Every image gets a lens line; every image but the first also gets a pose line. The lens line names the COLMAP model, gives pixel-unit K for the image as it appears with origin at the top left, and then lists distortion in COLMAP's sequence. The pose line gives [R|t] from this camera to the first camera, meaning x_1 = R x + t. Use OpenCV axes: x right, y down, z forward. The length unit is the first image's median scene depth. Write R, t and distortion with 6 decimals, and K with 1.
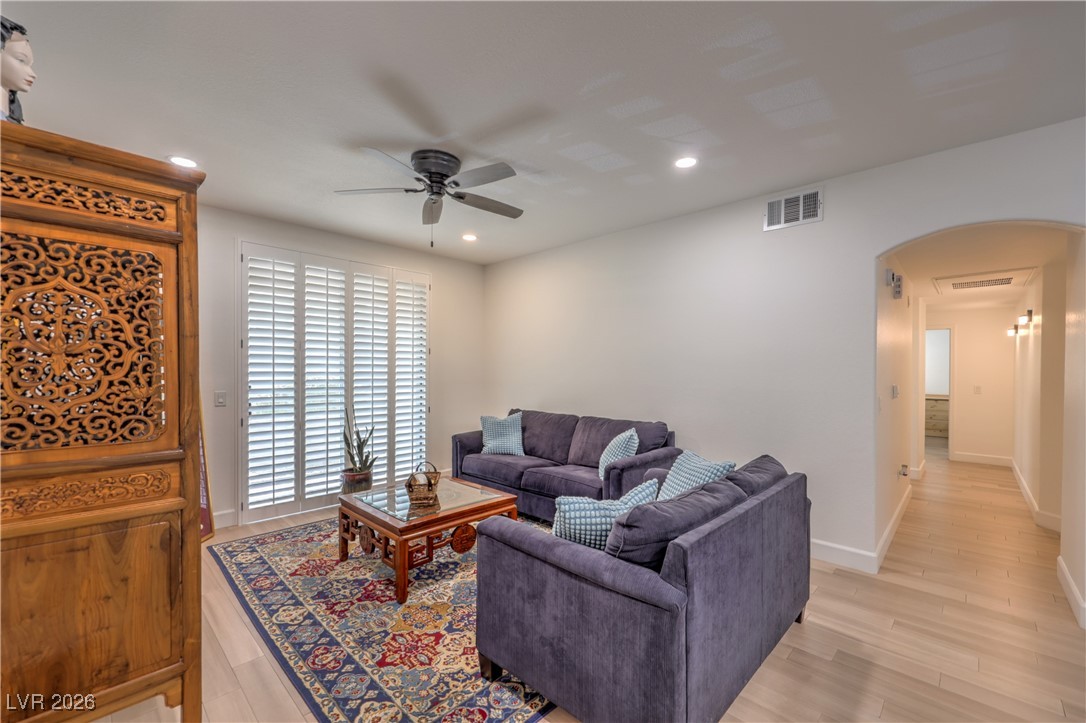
lens RADIAL K [[442.8, 0, 542.2], [0, 442.8, 367.2], [0, 0, 1]] dist [0.000839, 0.000096]
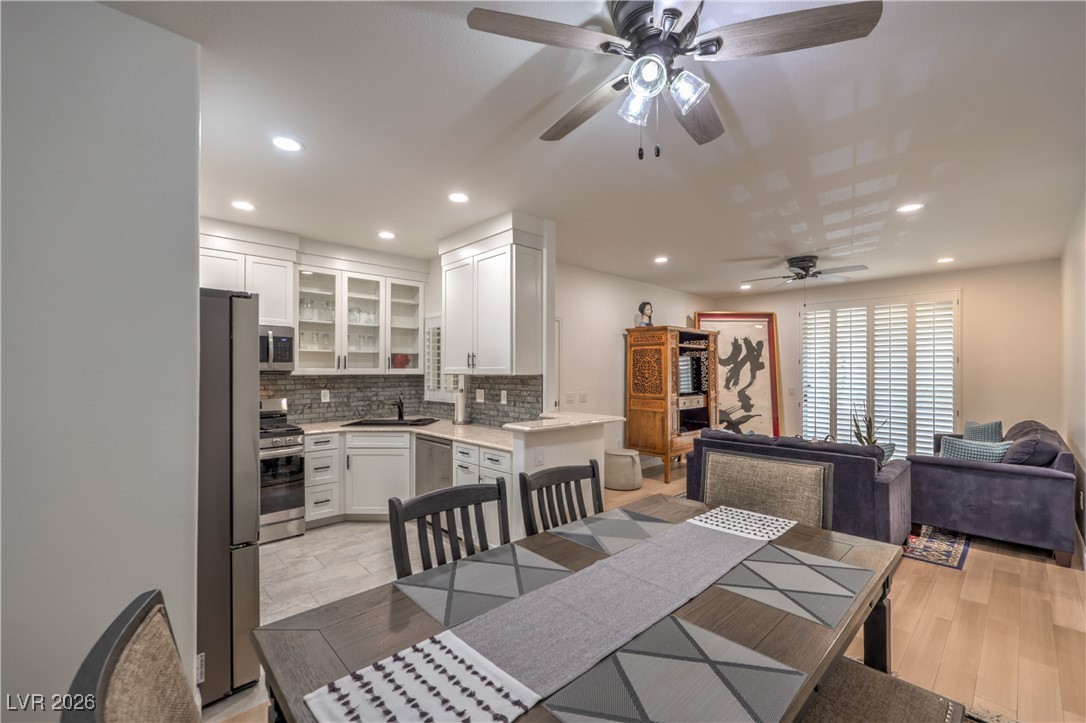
lens RADIAL K [[442.8, 0, 542.2], [0, 442.8, 365.9], [0, 0, 1]] dist [0.000839, 0.000096]
pose [[-0.053640, -0.007958, -0.998529, 1.195660], [0.004339, 0.999957, -0.008203, -0.023613], [0.998551, -0.004773, -0.053603, 0.051561]]
